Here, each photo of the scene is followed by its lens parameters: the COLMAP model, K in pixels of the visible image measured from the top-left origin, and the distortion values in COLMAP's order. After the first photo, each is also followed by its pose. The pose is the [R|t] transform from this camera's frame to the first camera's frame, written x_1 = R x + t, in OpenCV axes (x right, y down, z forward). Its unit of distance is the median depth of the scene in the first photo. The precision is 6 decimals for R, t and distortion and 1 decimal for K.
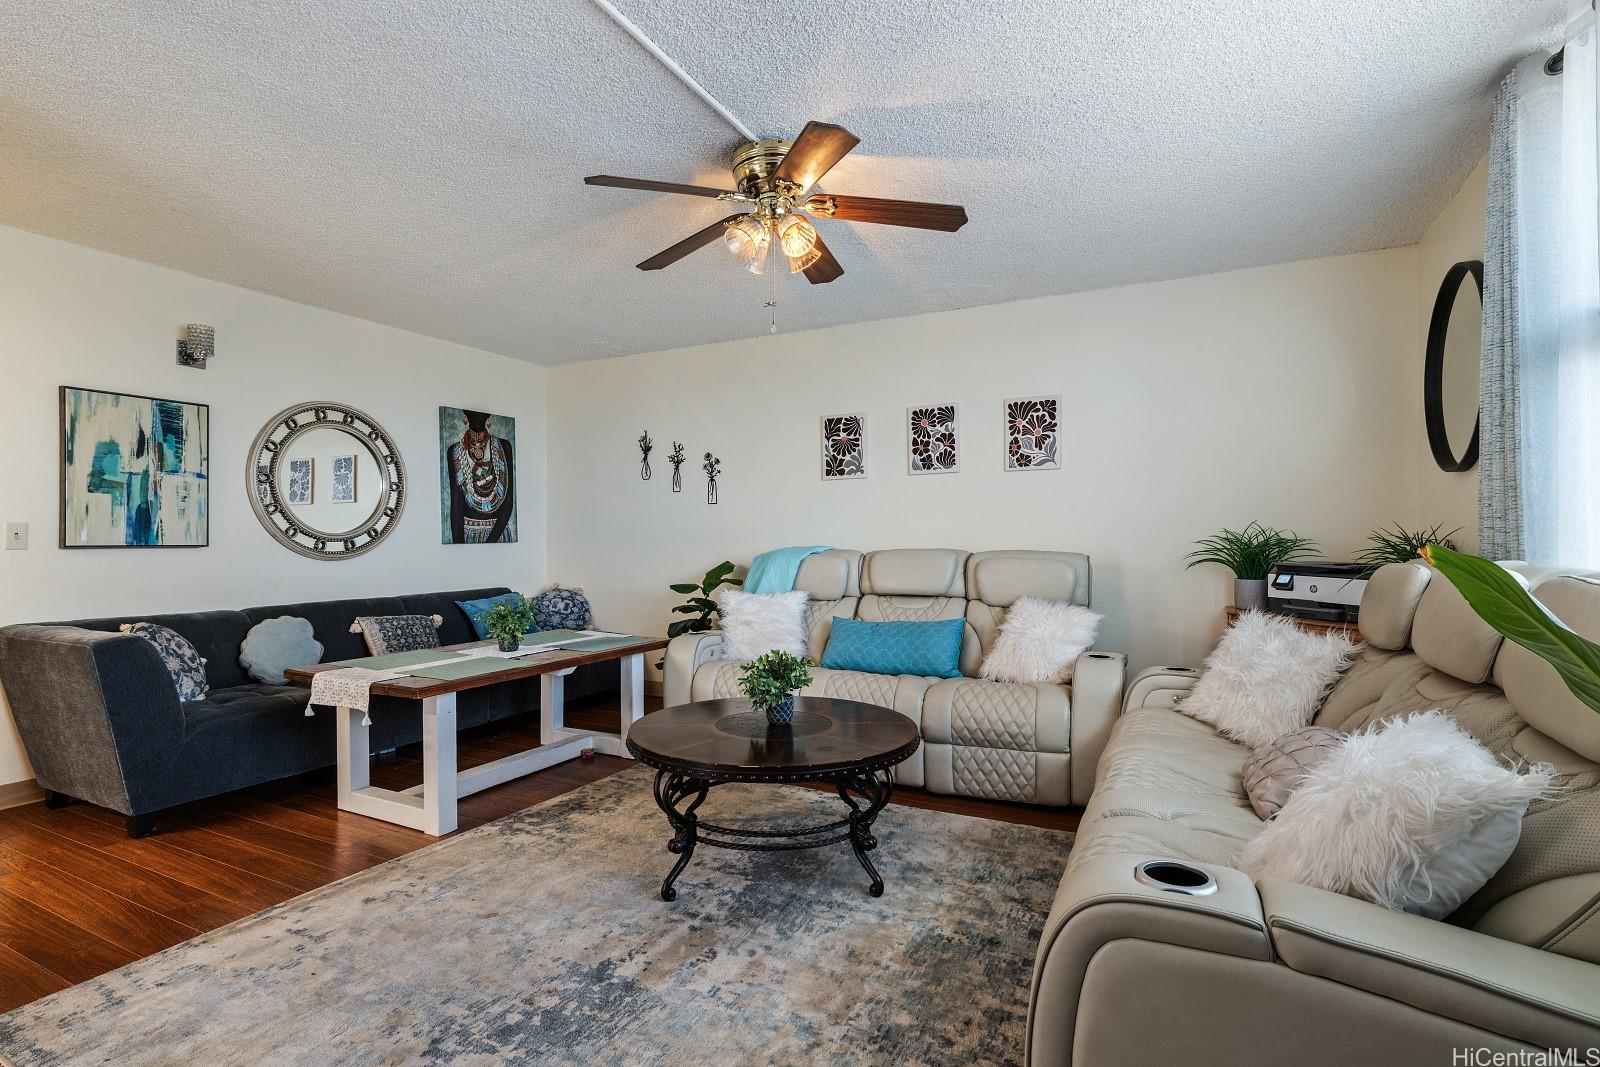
lens RADIAL K [[771.4, 0, 798.9], [0, 771.4, 564.8], [0, 0, 1]] dist [0.001287, 0.000096]
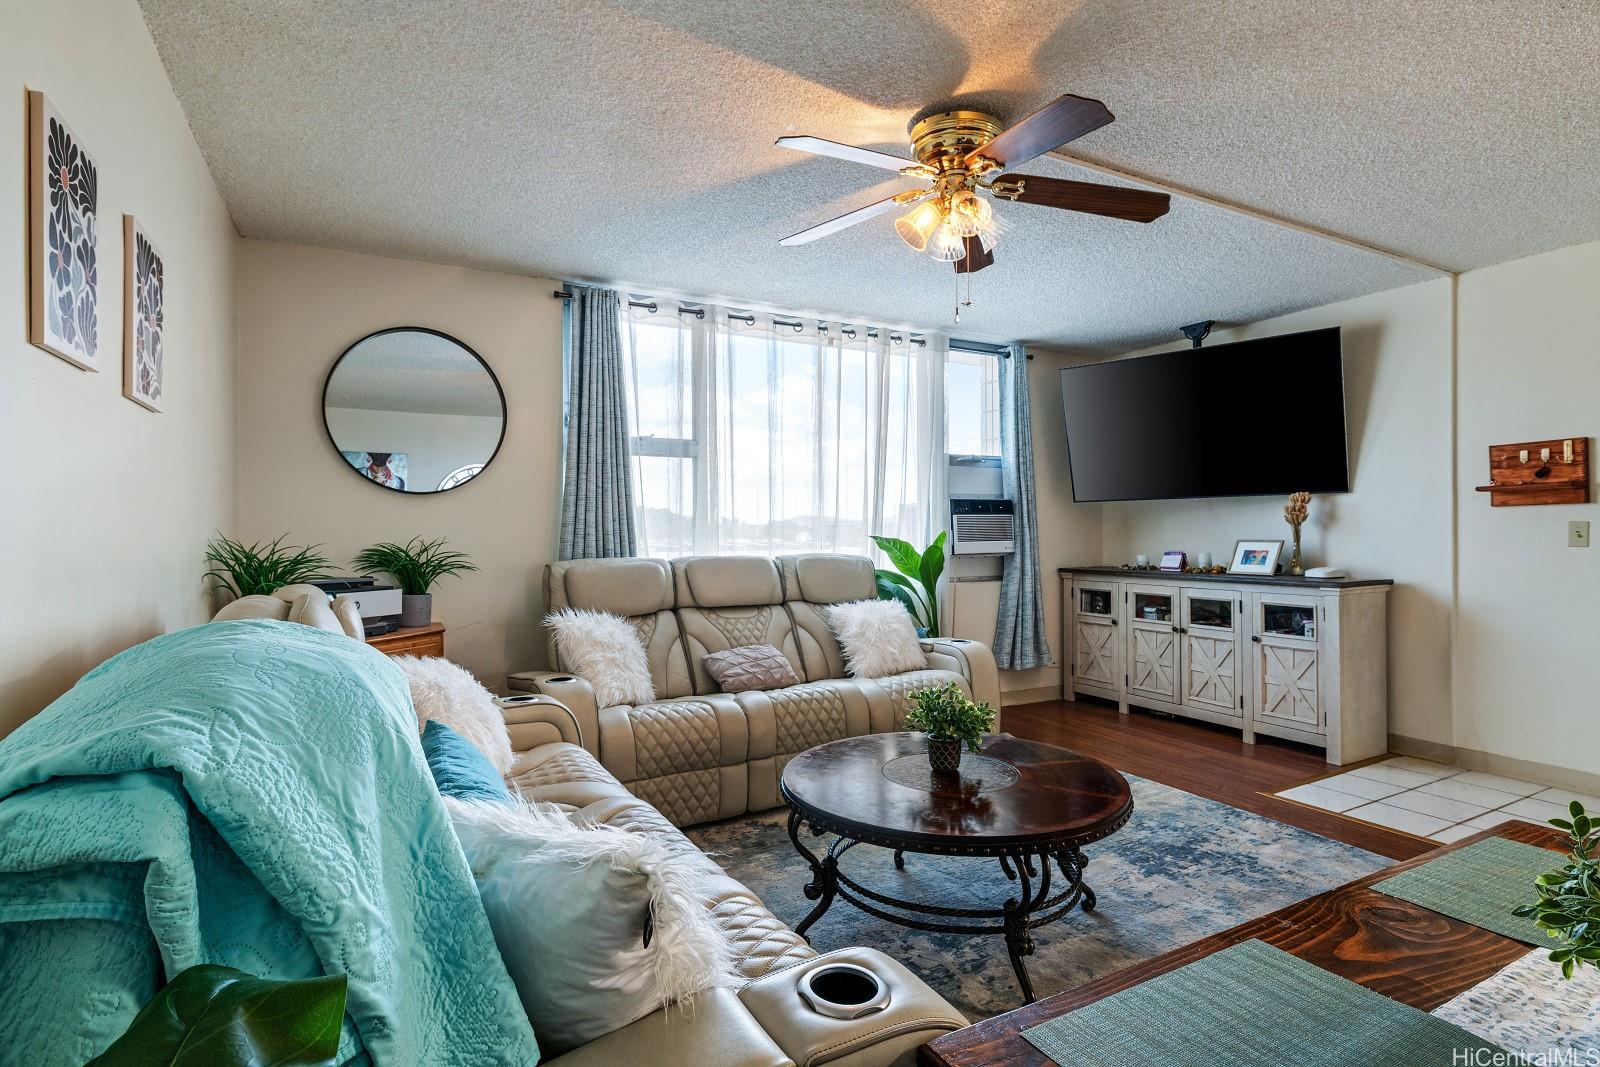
lens RADIAL K [[818.1, 0, 800.0], [0, 818.1, 533.5], [0, 0, 1]] dist [0.000106, 0.000030]
pose [[-0.834399, -0.003476, 0.551150, -0.236776], [0.021257, 0.999033, 0.038482, -0.059705], [-0.550751, 0.043825, -0.833518, 1.117683]]
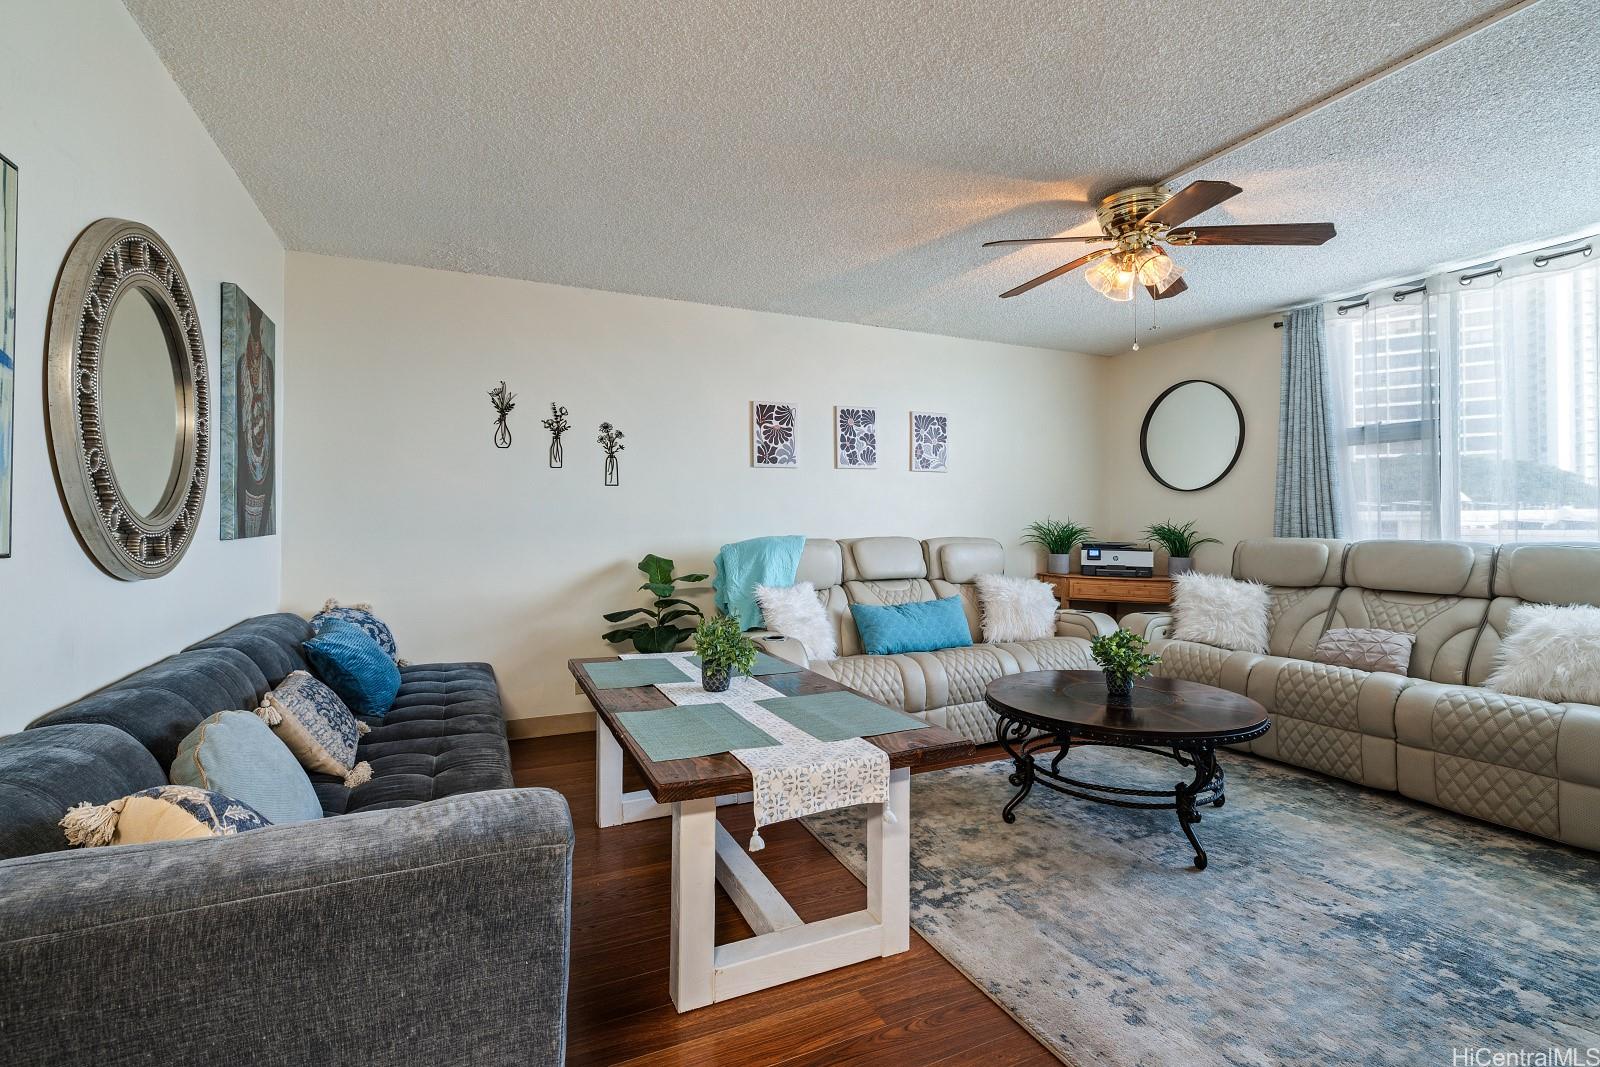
lens RADIAL K [[720.5, 0, 800.0], [0, 720.5, 533.5], [0, 0, 1]] dist [-0.006193, -0.000076]
pose [[0.613748, -0.009217, 0.789449, -0.688407], [0.027181, 0.999586, -0.009461, -0.018248], [-0.789034, 0.027265, 0.613744, 0.435086]]
